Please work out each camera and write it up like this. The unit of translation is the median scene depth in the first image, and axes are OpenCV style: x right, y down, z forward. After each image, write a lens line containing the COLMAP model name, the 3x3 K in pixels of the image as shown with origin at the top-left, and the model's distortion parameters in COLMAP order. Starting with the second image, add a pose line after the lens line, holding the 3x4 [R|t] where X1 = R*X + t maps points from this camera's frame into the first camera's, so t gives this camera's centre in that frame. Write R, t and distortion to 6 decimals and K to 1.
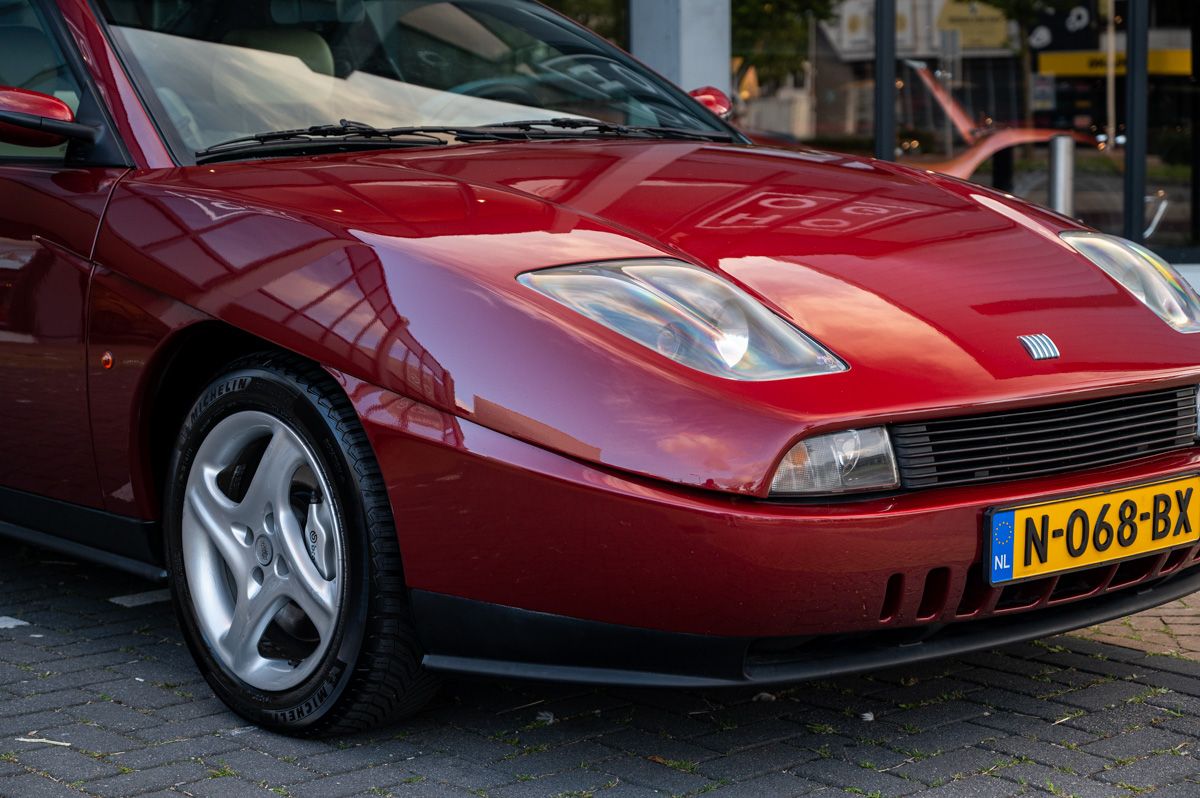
lens RADIAL K [[2297.8, 0, 600.0], [0, 2297.8, 399.0], [0, 0, 1]] dist [-0.039246, -0.067180]
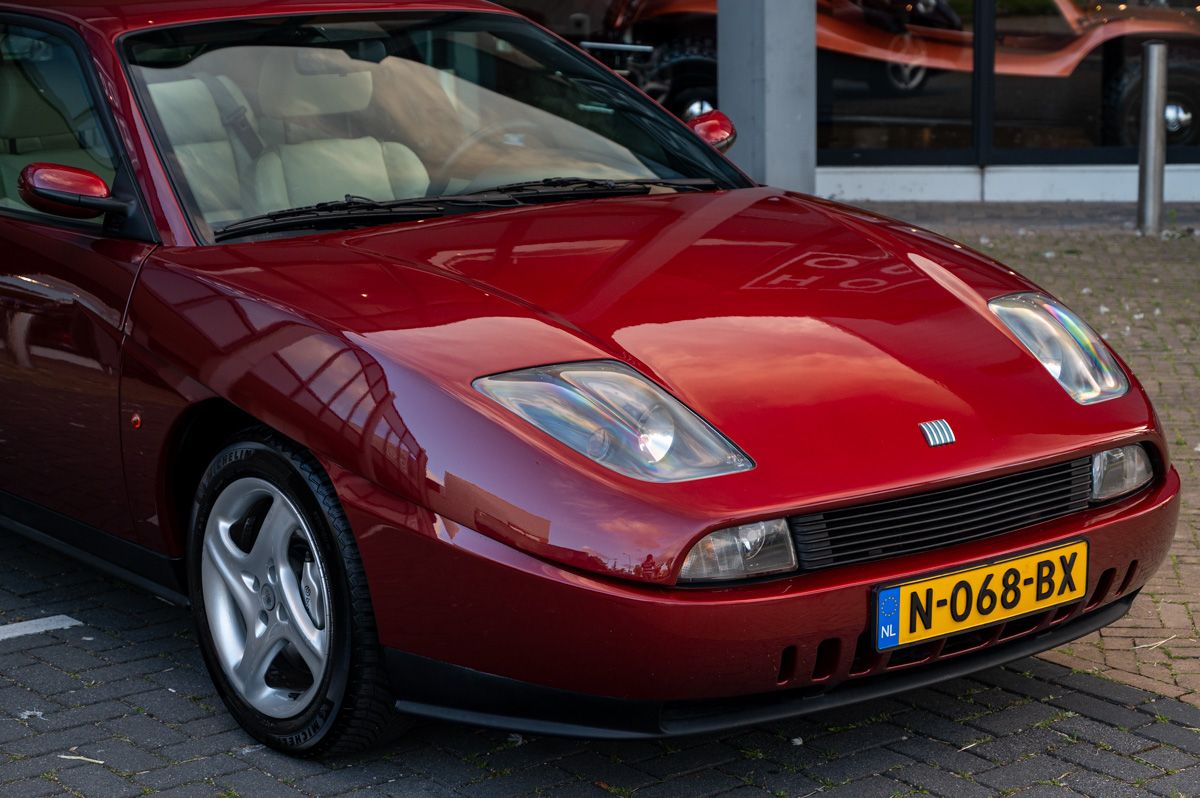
lens RADIAL K [[2417.5, 0, 655.2], [0, 2417.5, 402.6], [0, 0, 1]] dist [-0.025674, -0.244967]
pose [[0.999207, 0.006473, -0.039280, 0.097902], [-0.003596, 0.997336, 0.072859, -0.124403], [0.039647, -0.072660, 0.996568, -0.201127]]
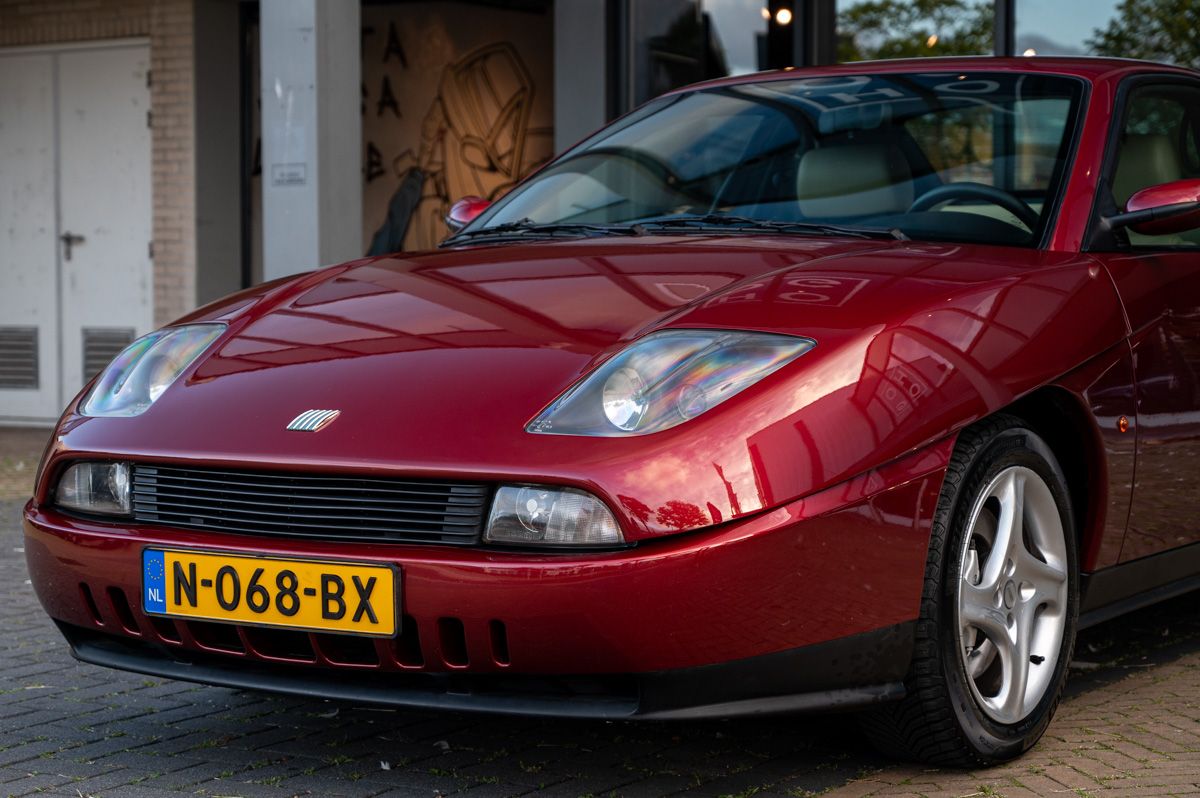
lens RADIAL K [[2297.8, 0, 600.0], [0, 2297.8, 399.0], [0, 0, 1]] dist [-0.039246, -0.067180]
pose [[0.277316, 0.046409, -0.959657, 1.245101], [-0.109747, 0.993825, 0.016347, -0.064743], [0.954490, 0.100786, 0.280697, 0.824018]]
